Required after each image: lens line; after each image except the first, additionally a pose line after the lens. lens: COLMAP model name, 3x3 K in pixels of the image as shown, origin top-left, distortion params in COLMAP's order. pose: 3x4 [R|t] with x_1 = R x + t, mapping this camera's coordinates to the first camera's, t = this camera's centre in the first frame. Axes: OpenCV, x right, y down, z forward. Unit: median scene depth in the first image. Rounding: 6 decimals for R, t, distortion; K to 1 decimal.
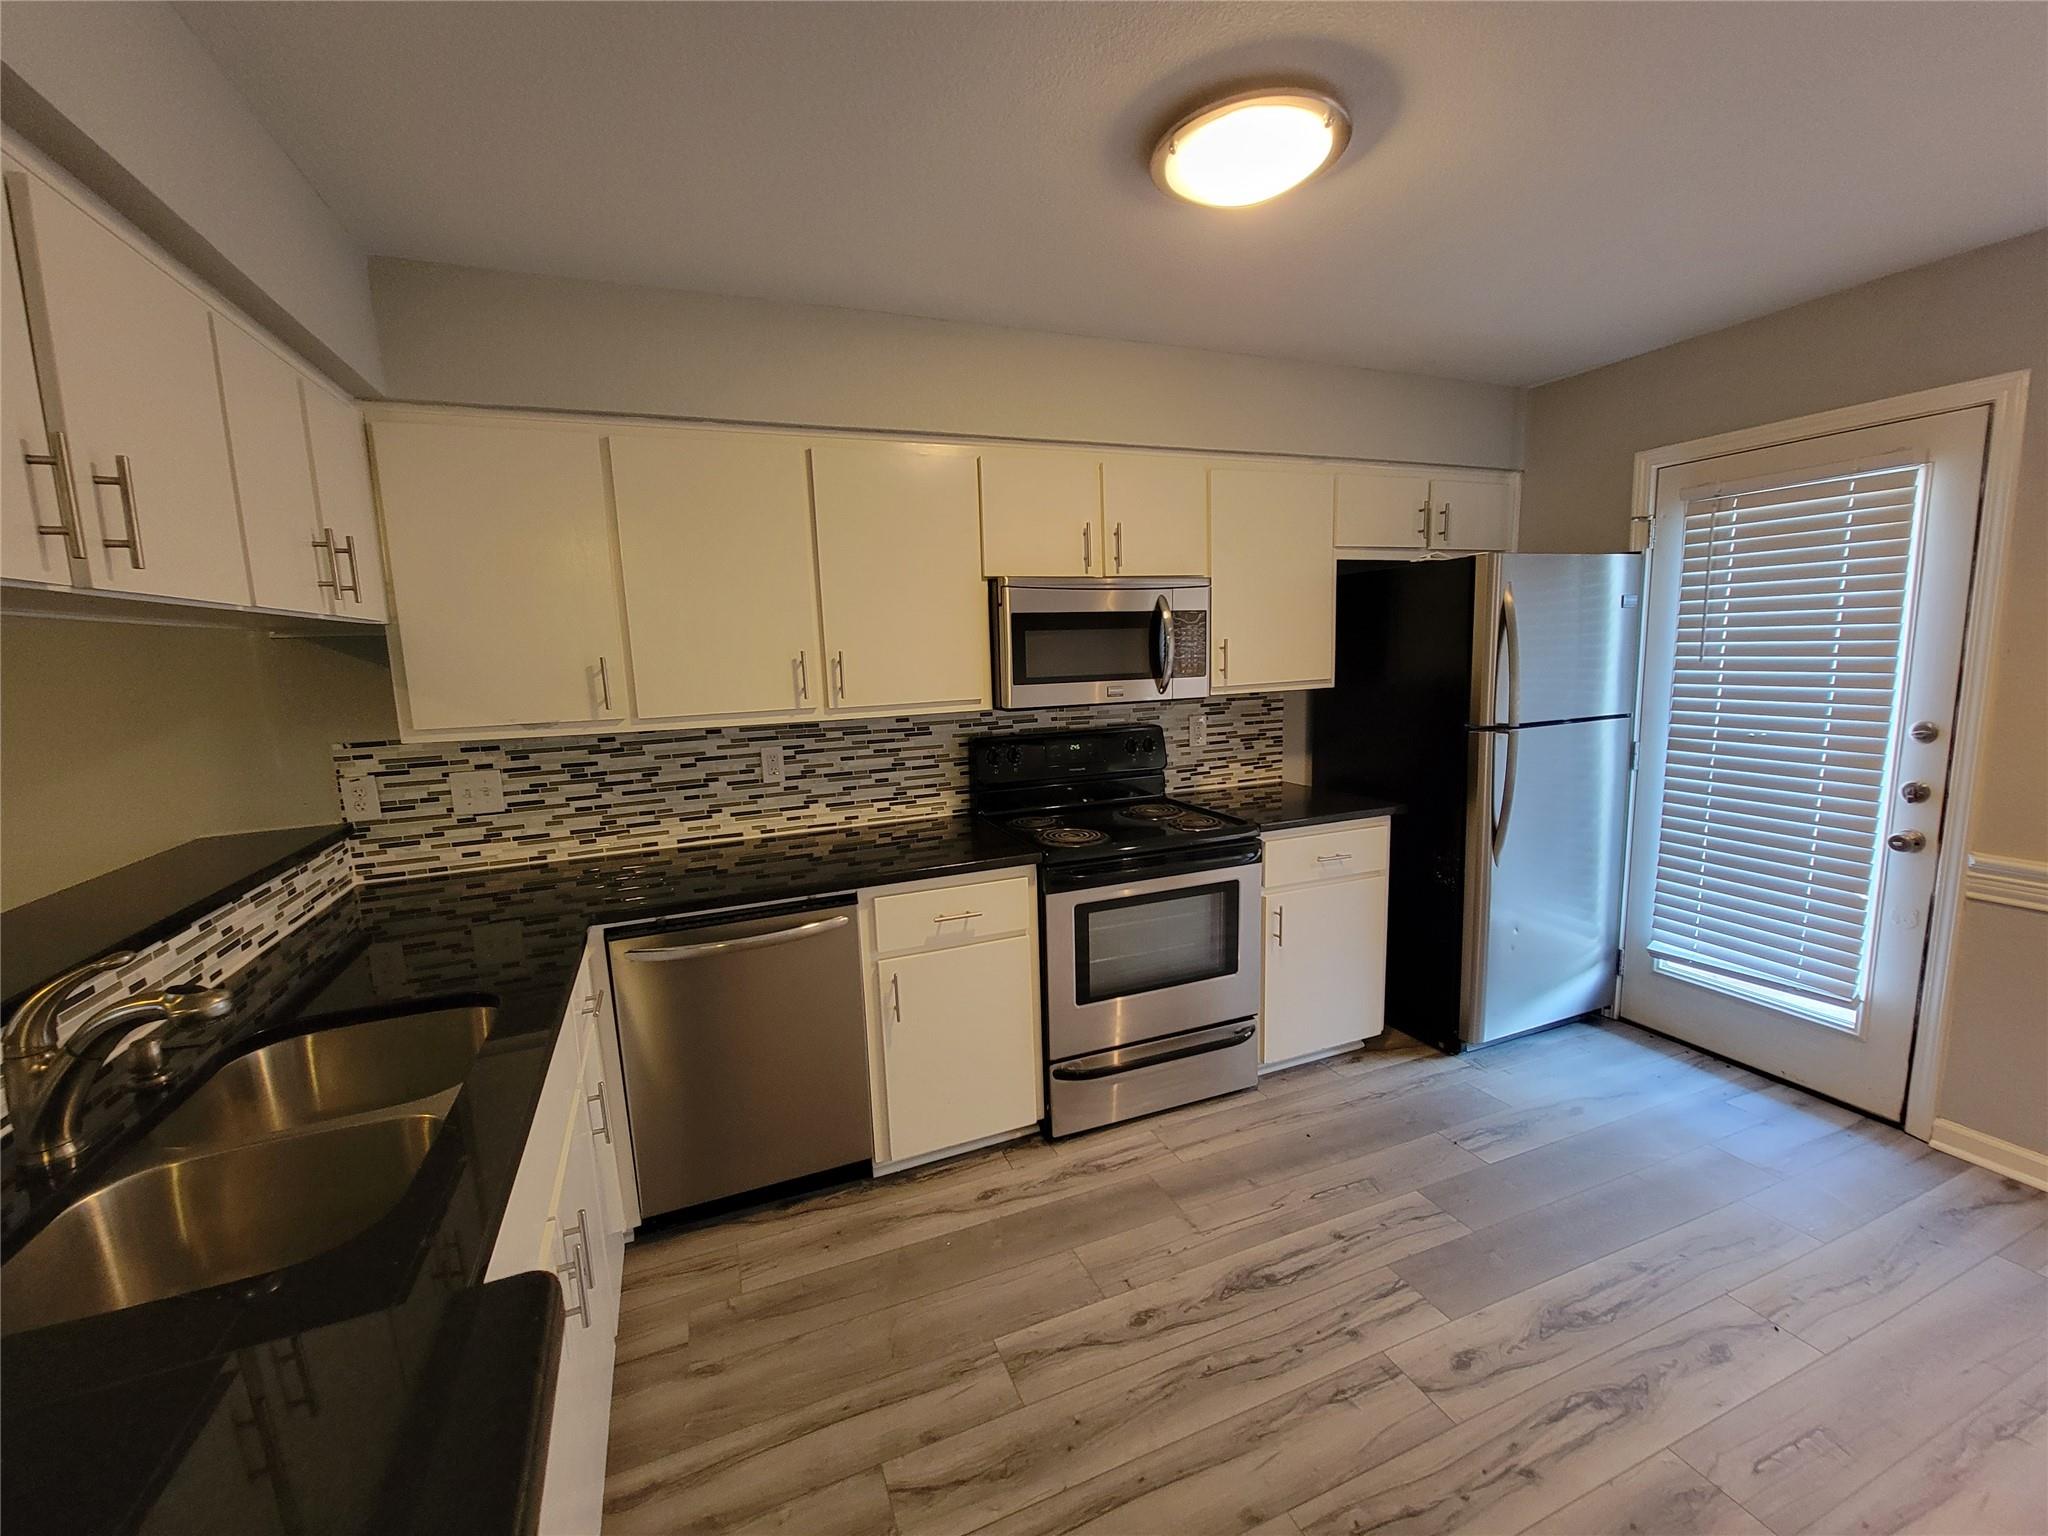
lens RADIAL K [[833.7, 0, 1006.2], [0, 833.7, 772.4], [0, 0, 1]] dist [-0.002949, -0.000290]
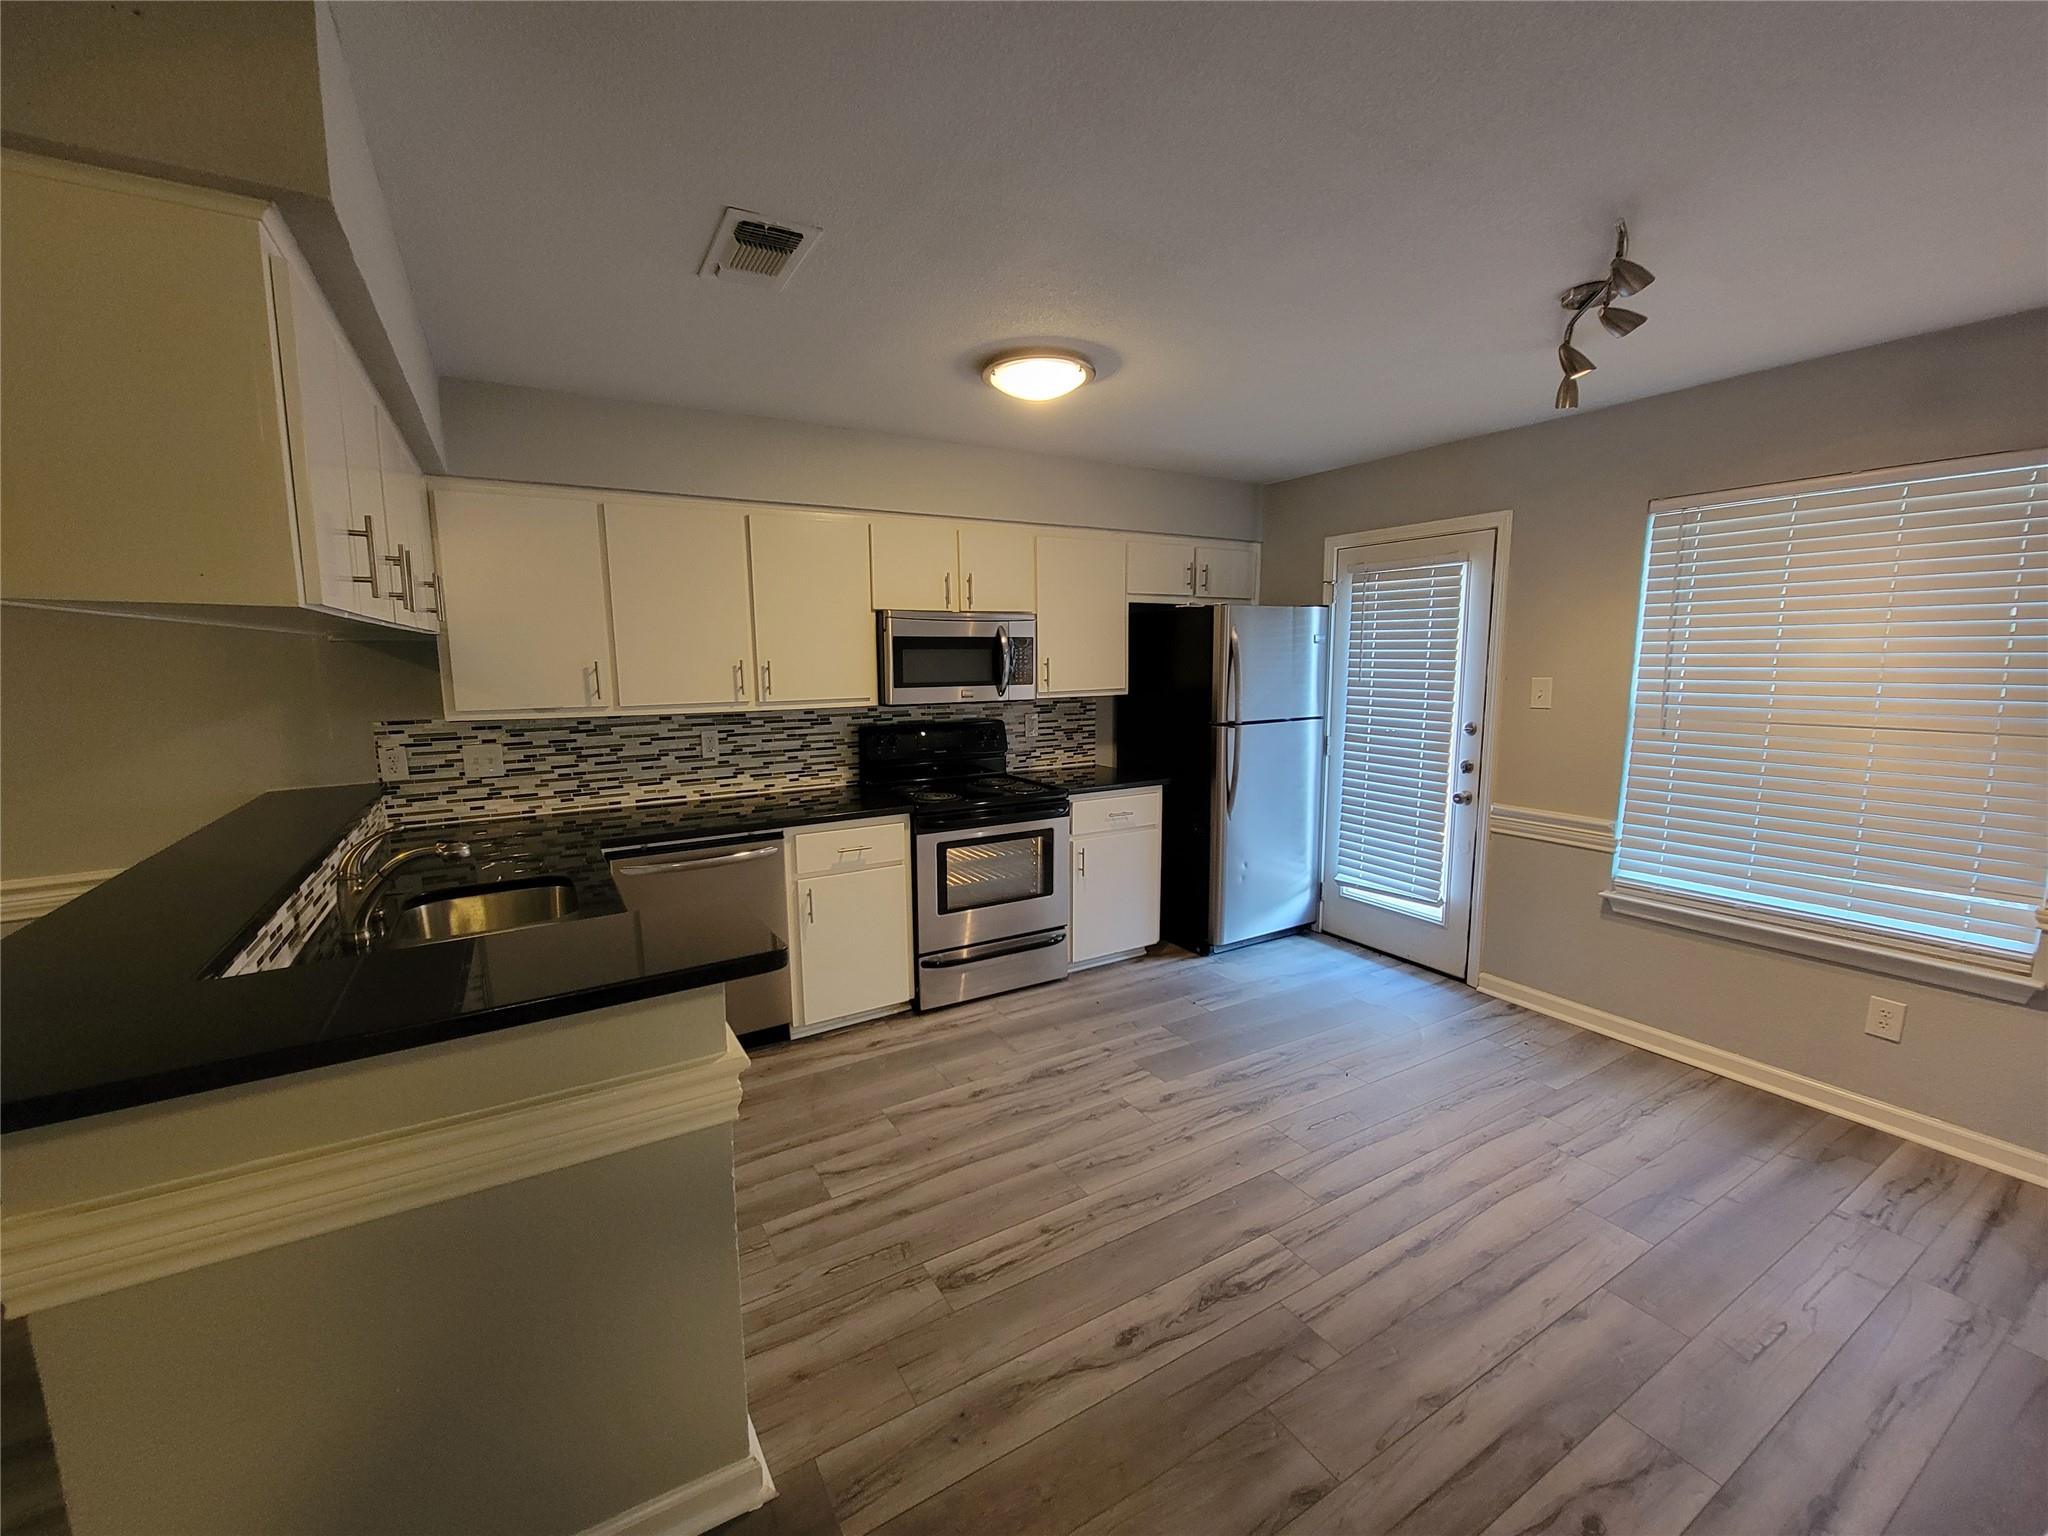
lens RADIAL K [[833.7, 0, 1006.2], [0, 833.7, 772.4], [0, 0, 1]] dist [-0.002949, -0.000290]
pose [[0.988318, 0.004993, 0.152324, -0.017118], [-0.003886, 0.999964, -0.007565, 0.045899], [-0.152356, 0.006885, 0.988302, -0.399944]]
